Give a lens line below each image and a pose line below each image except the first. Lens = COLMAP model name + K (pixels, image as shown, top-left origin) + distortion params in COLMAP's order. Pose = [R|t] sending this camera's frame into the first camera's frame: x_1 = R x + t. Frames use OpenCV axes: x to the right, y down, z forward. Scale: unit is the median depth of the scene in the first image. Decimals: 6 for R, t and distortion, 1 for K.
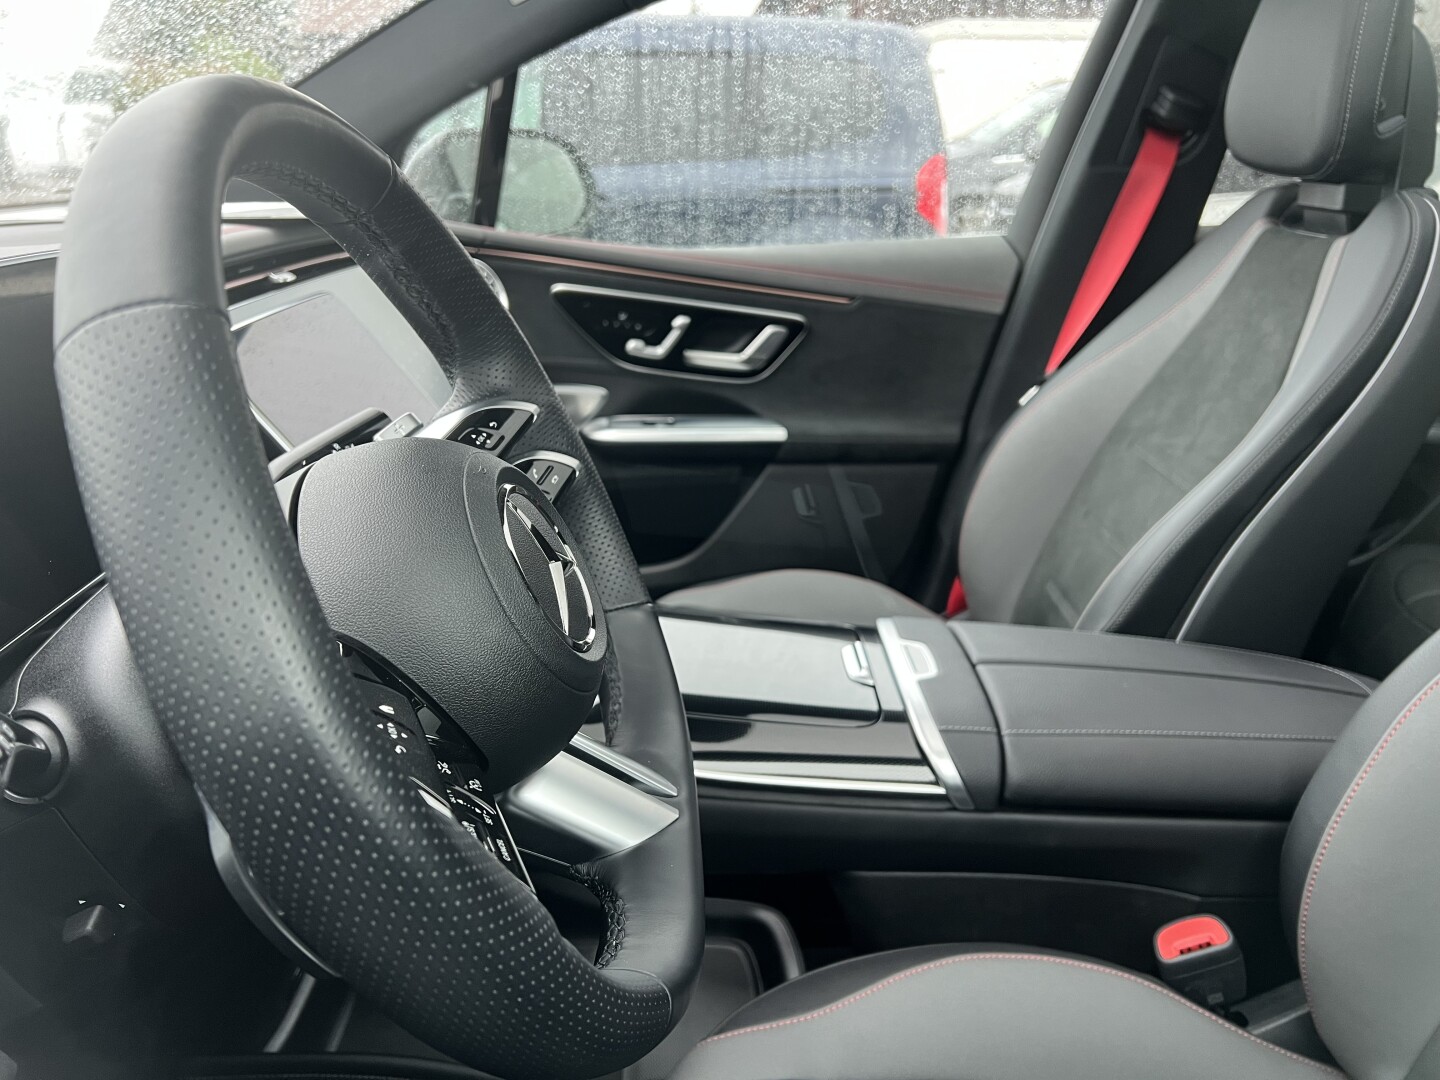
lens RADIAL K [[1108.0, 0, 720.0], [0, 1108.0, 540.0], [0, 0, 1]] dist [0.059794, -0.087217]
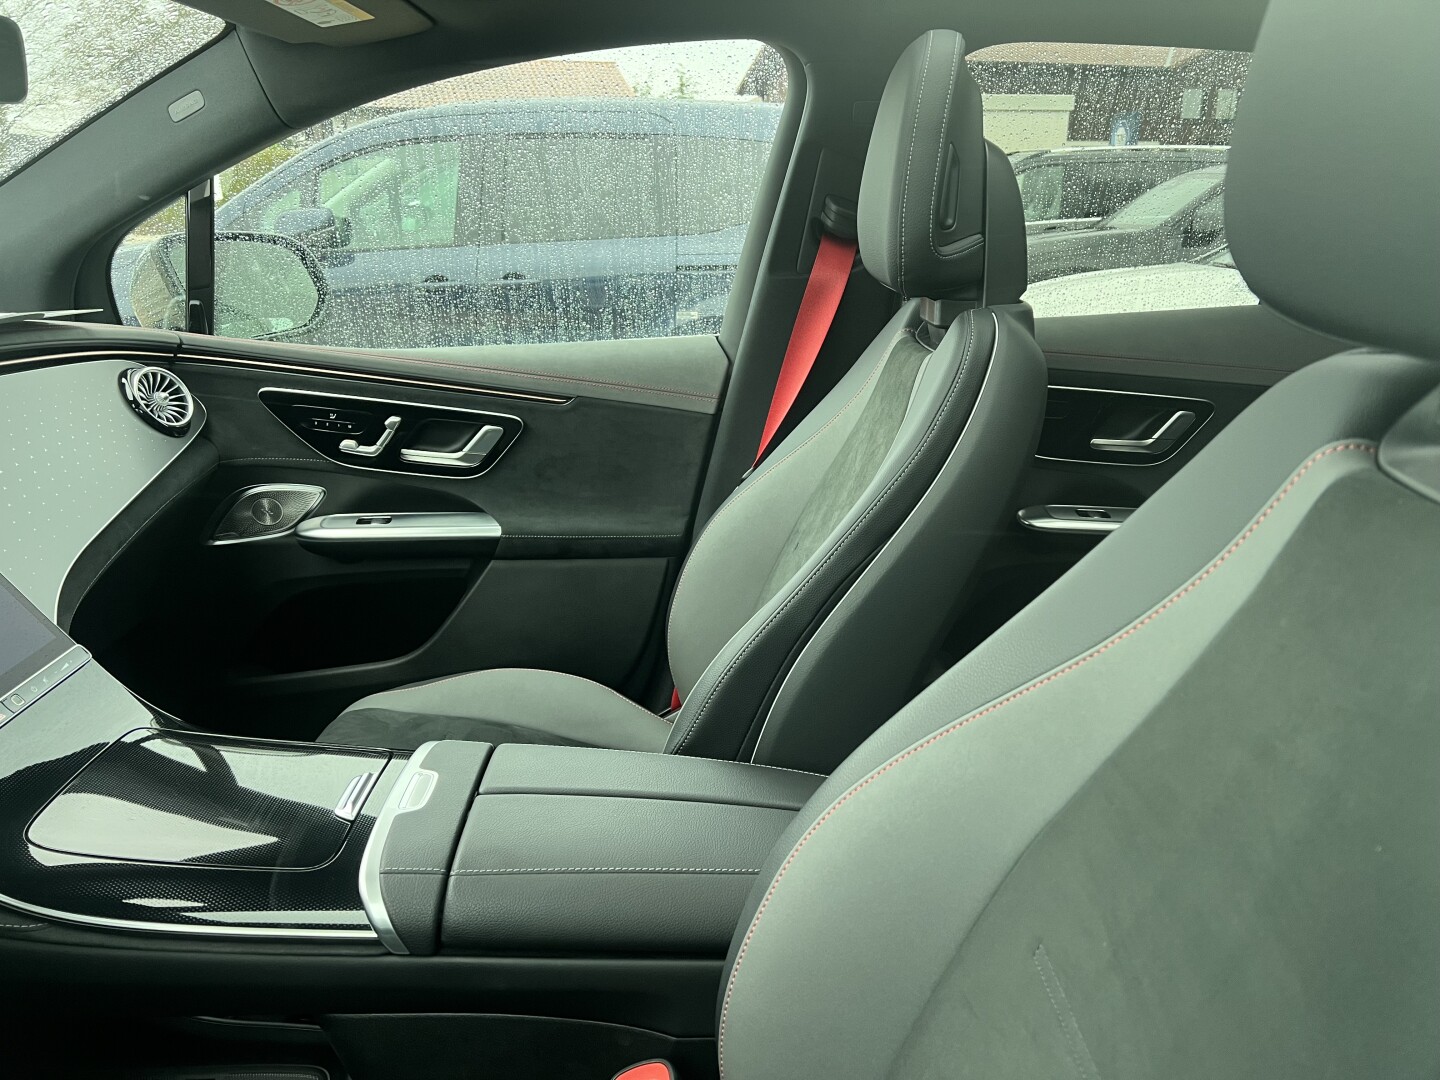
lens RADIAL K [[1088.0, 0, 738.2], [0, 1088.0, 545.2], [0, 0, 1]] dist [0.082761, -0.130642]
pose [[0.999990, -0.004282, -0.001272, 0.310245], [0.004224, 0.999088, -0.042491, -0.044551], [0.001453, 0.042486, 0.999096, 0.010161]]
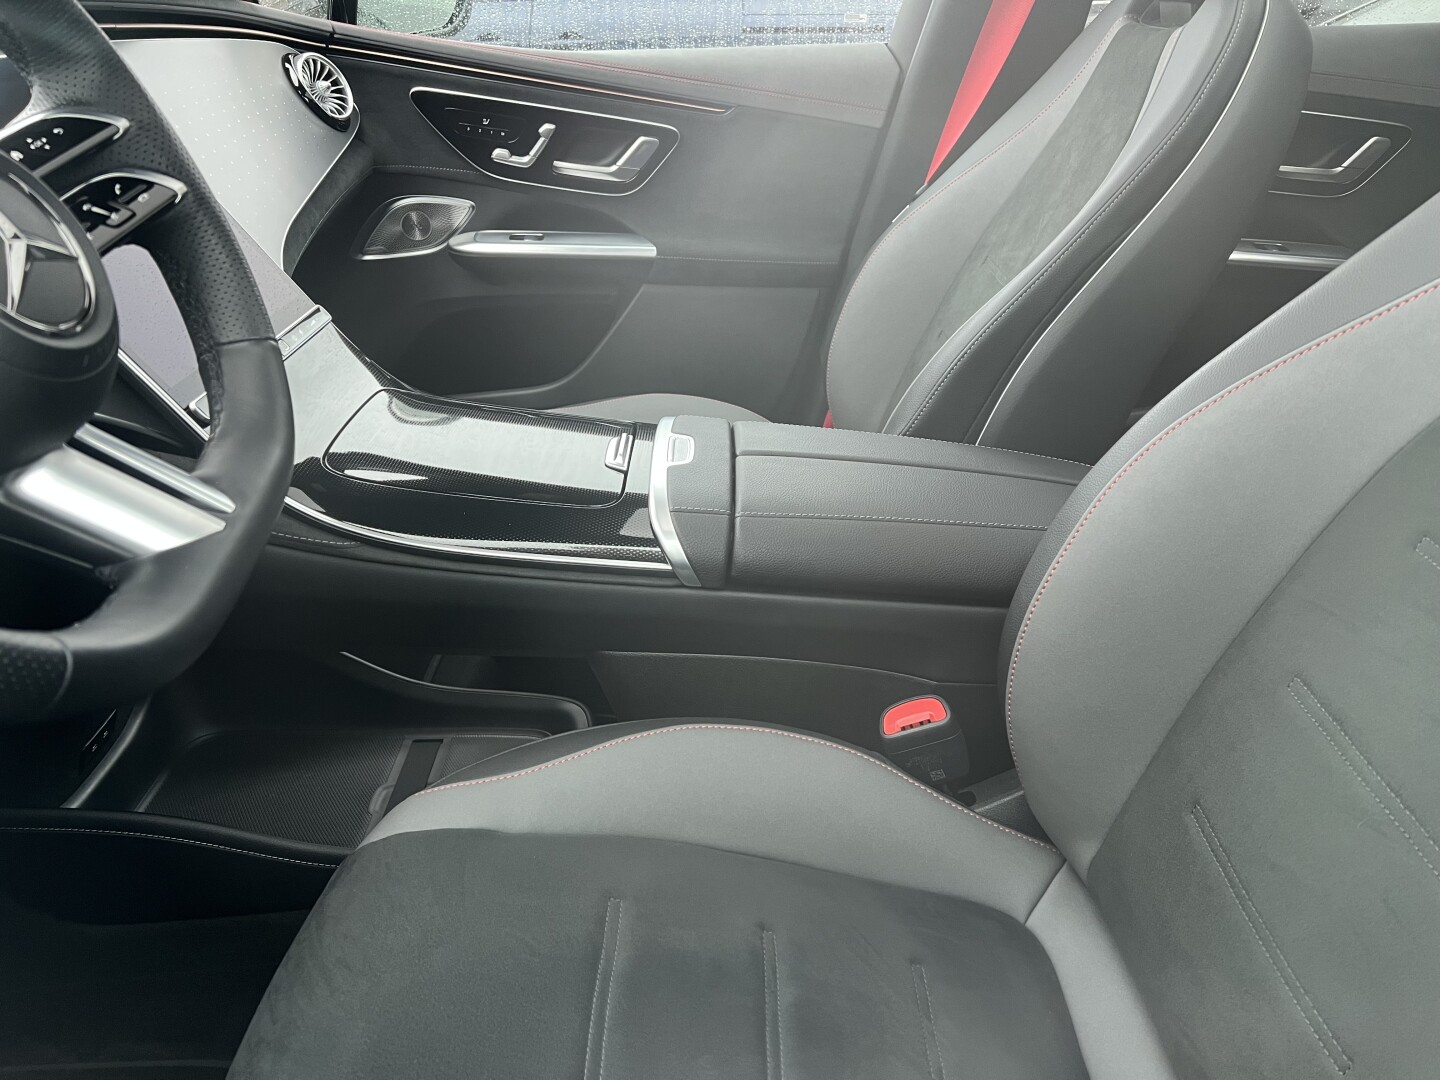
lens RADIAL K [[1100.5, 0, 724.4], [0, 1100.5, 540.1], [0, 0, 1]] dist [0.061586, -0.073943]
pose [[0.999618, 0.022273, -0.016350, 0.158258], [-0.020261, 0.993236, 0.114332, 0.050197], [0.018786, -0.113957, 0.993308, 0.004766]]
